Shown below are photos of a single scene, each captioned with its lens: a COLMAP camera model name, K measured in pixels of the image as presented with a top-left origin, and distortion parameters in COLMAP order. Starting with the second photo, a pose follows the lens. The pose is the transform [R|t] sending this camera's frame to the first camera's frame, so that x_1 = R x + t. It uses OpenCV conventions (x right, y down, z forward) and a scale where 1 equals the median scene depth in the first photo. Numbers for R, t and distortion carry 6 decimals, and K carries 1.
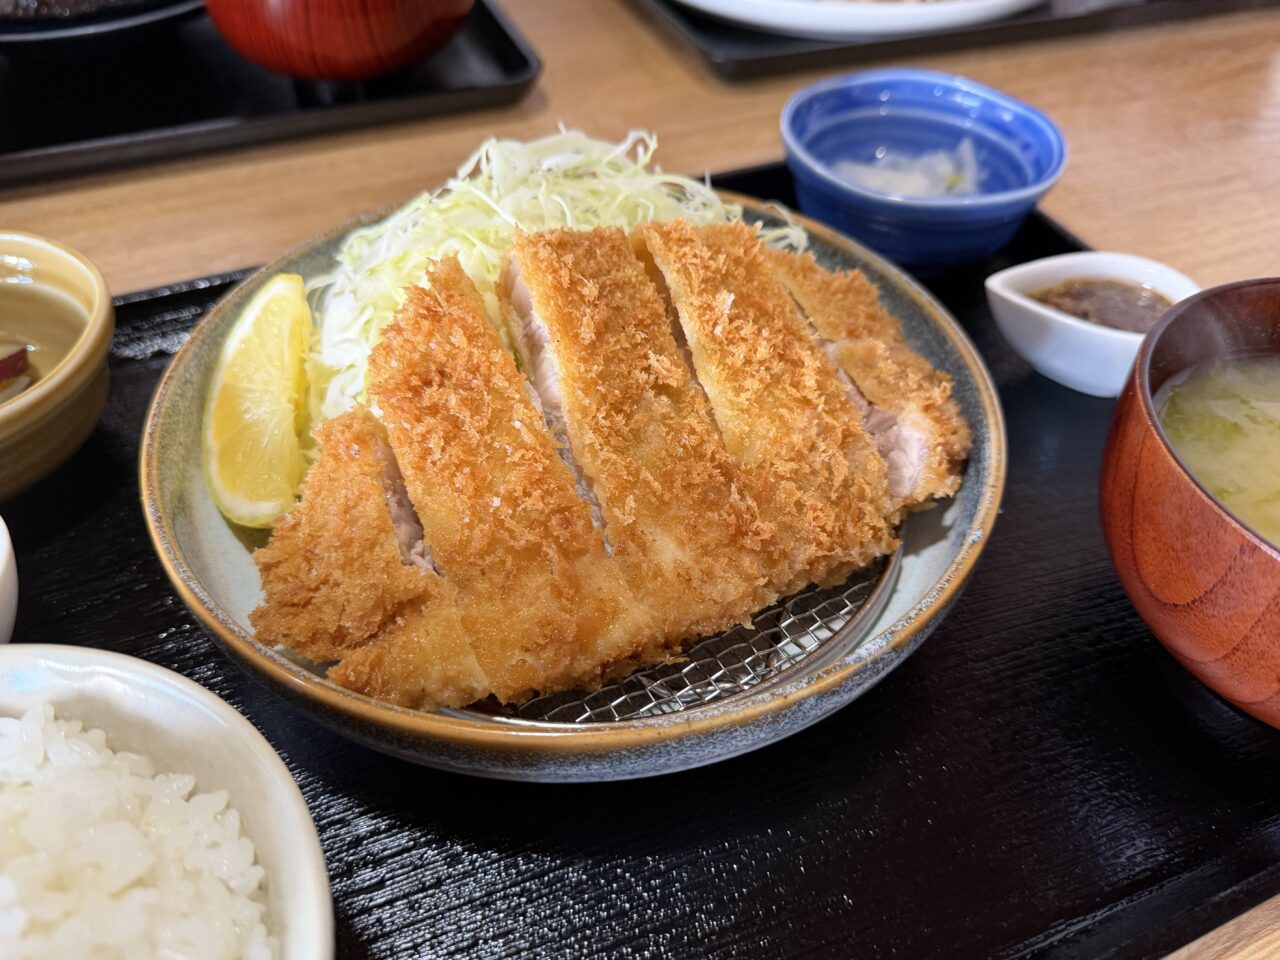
lens RADIAL K [[989.4, 0, 640.0], [0, 989.4, 480.0], [0, 0, 1]] dist [0.041231, -0.108953]
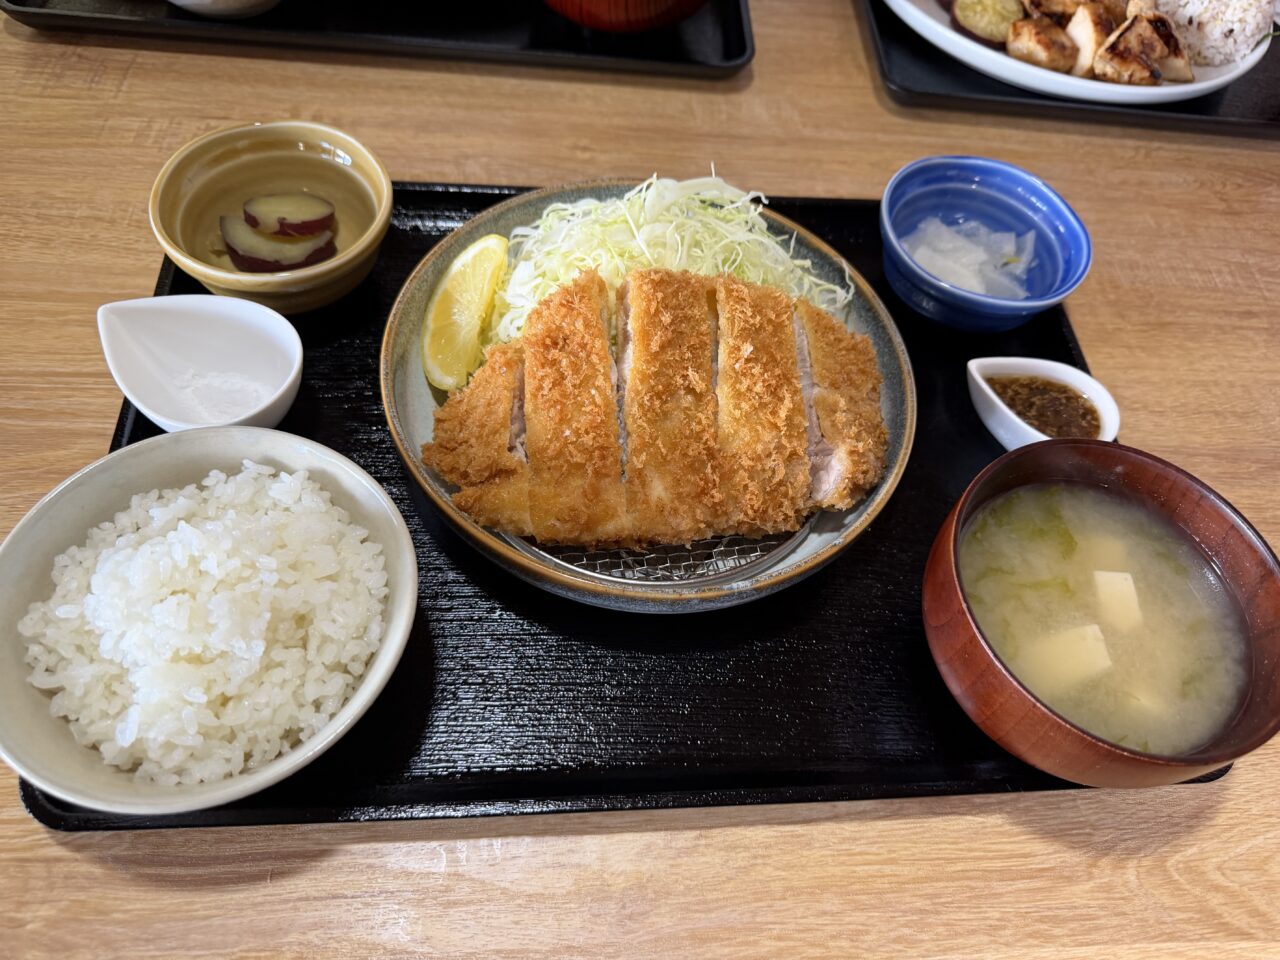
lens RADIAL K [[903.9, 0, 675.4], [0, 903.9, 480.7], [0, 0, 1]] dist [0.071327, 0.000133]
pose [[0.939033, 0.329159, -0.099352, 0.198361], [-0.301185, 0.926864, 0.224075, -0.286885], [0.165842, -0.180490, 0.969494, -0.469129]]
